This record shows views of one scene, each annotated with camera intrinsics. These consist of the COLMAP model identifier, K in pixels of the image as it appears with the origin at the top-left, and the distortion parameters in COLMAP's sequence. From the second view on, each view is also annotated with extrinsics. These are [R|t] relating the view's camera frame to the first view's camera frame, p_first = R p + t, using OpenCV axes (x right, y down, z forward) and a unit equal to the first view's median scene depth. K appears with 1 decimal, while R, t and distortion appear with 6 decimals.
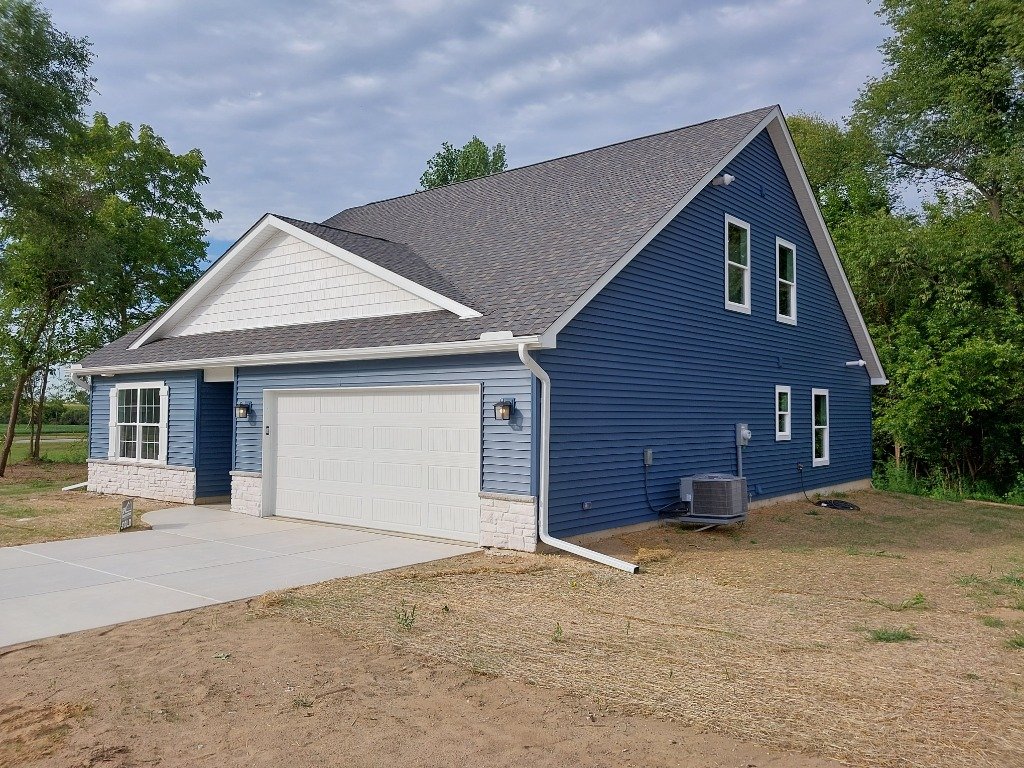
lens RADIAL K [[812.0, 0, 513.8], [0, 812.0, 380.5], [0, 0, 1]] dist [-0.002220, -0.004136]
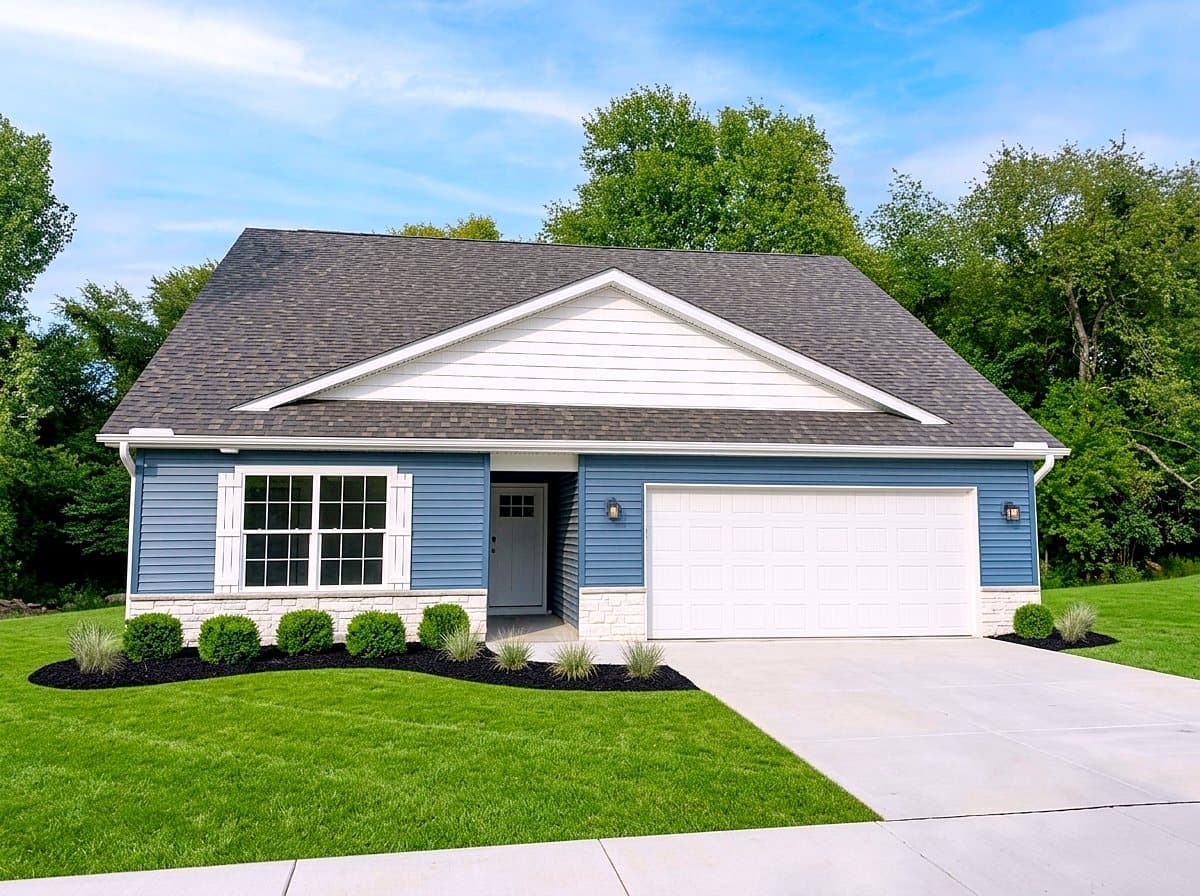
lens RADIAL K [[951.5, 0, 603.7], [0, 951.5, 452.0], [0, 0, 1]] dist [-0.002220, -0.004136]
pose [[0.675631, 0.065301, 0.734342, -0.933702], [-0.024287, 0.997500, -0.066356, 0.038616], [-0.736840, 0.026997, 0.675528, 0.356620]]
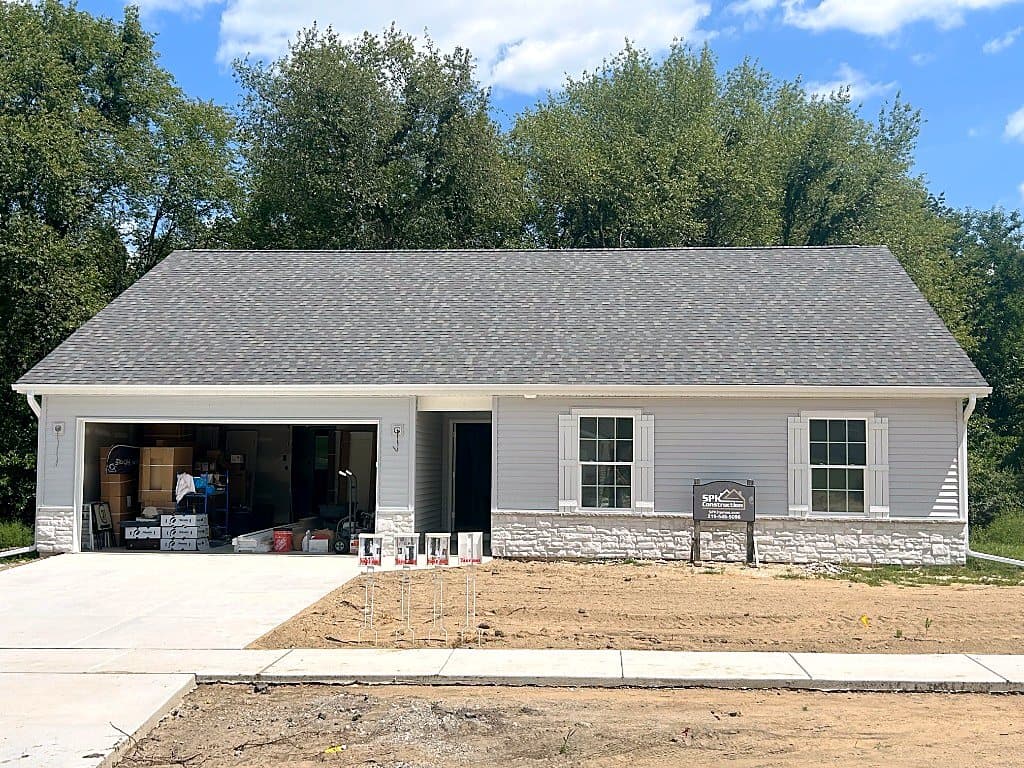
lens RADIAL K [[812.0, 0, 511.4], [0, 812.0, 384.6], [0, 0, 1]] dist [-0.002220, -0.004136]
pose [[0.811270, 0.075040, 0.579837, -1.269491], [-0.039386, 0.996491, -0.073856, 0.049769], [-0.583344, 0.037080, 0.811378, 0.631801]]
